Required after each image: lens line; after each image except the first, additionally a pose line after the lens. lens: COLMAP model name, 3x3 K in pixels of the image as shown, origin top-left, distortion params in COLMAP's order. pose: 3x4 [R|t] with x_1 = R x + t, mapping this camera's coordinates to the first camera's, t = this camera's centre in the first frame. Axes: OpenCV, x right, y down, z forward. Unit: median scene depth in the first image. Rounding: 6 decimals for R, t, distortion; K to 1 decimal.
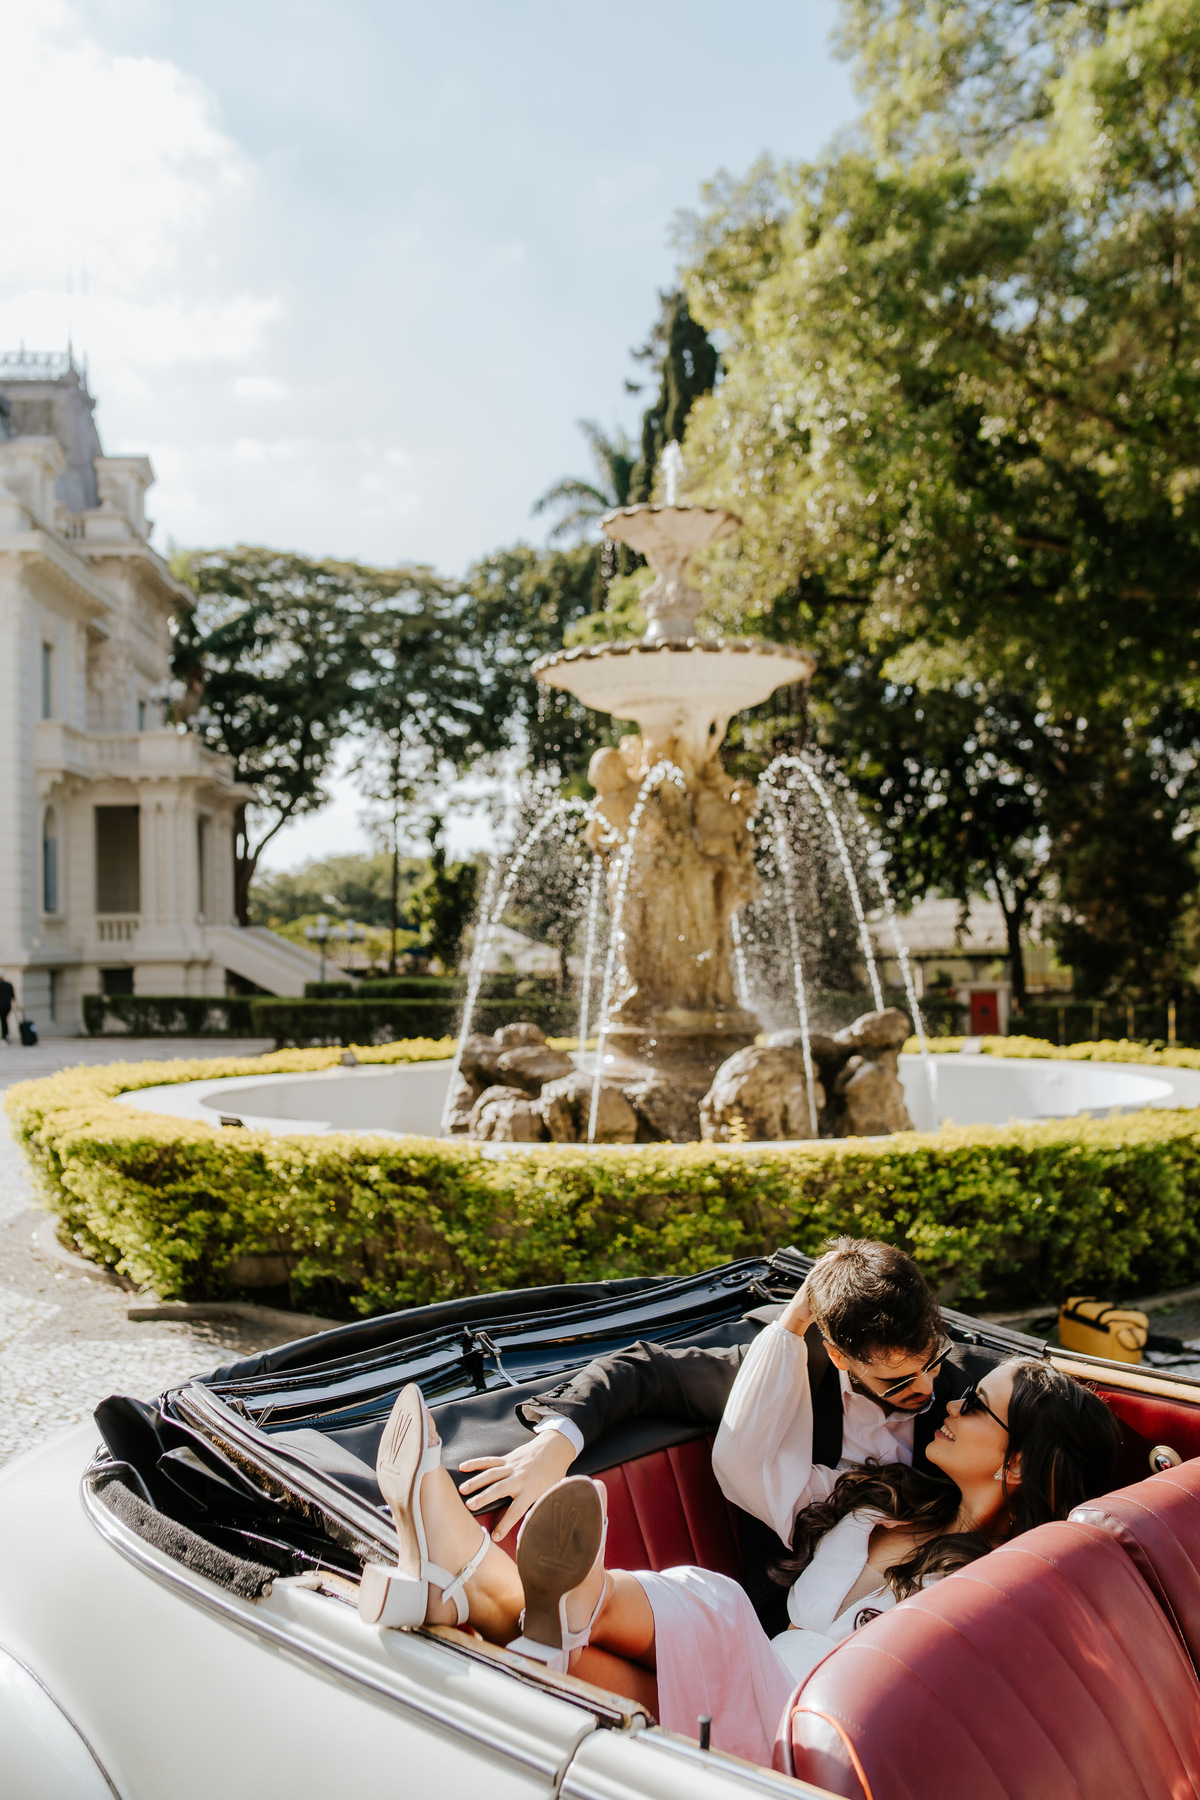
lens RADIAL K [[1742.2, 0, 600.0], [0, 1742.2, 900.0], [0, 0, 1]] dist [0.000979, 0.016362]
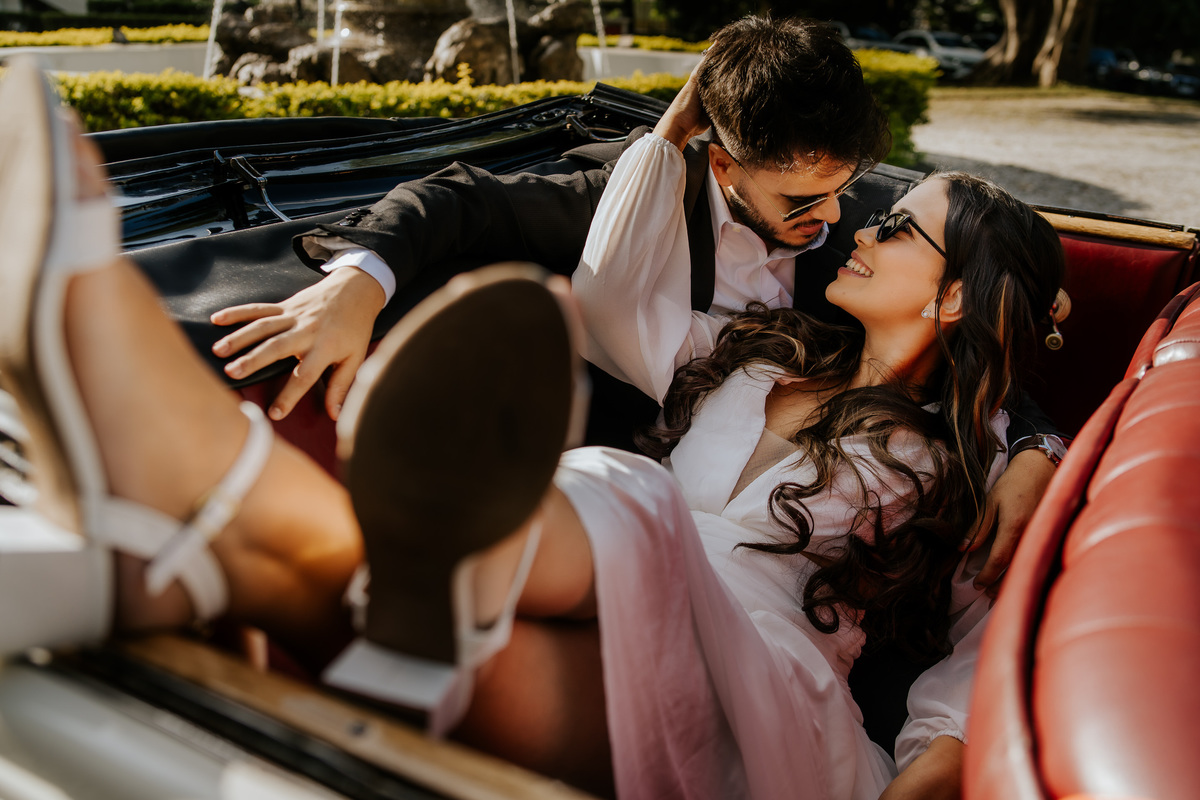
lens RADIAL K [[1161.4, 0, 600.0], [0, 1161.4, 400.0], [0, 0, 1]] dist [0.000979, 0.016362]
pose [[0.974939, -0.038052, 0.219194, -0.012542], [-0.039837, 0.939478, 0.340284, 0.071374], [-0.218877, -0.340488, 0.914418, 0.199081]]
